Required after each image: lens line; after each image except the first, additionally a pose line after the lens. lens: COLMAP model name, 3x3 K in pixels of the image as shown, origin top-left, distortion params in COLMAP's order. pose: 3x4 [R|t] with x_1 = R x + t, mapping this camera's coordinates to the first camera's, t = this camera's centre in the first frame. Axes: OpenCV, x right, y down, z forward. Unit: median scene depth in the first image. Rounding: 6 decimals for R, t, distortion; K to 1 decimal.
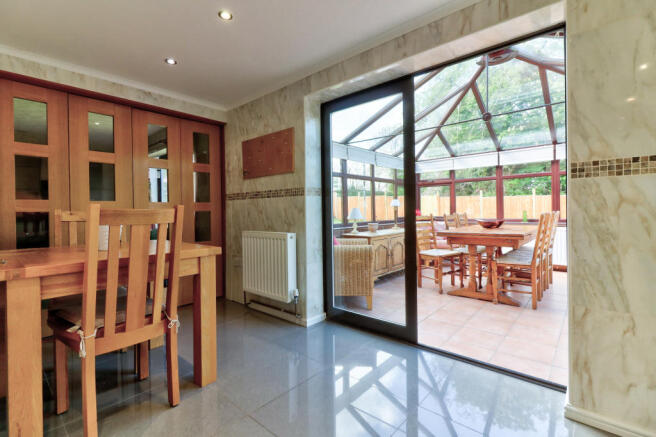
lens RADIAL K [[301.3, 0, 327.9], [0, 301.3, 211.3], [0, 0, 1]] dist [0.003022, 0.000483]
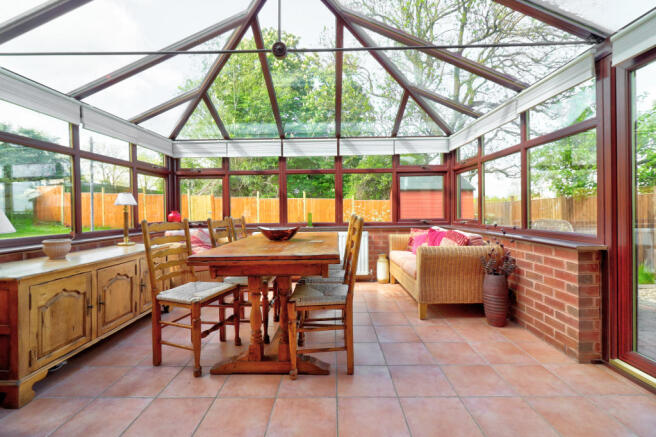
lens RADIAL K [[301.3, 0, 327.9], [0, 301.3, 211.3], [0, 0, 1]] dist [0.003022, 0.000483]
pose [[0.760997, 0.004373, 0.648741, 0.147160], [0.001165, 0.999966, -0.008107, -0.000199], [-0.648755, 0.006925, 0.760966, 0.328529]]
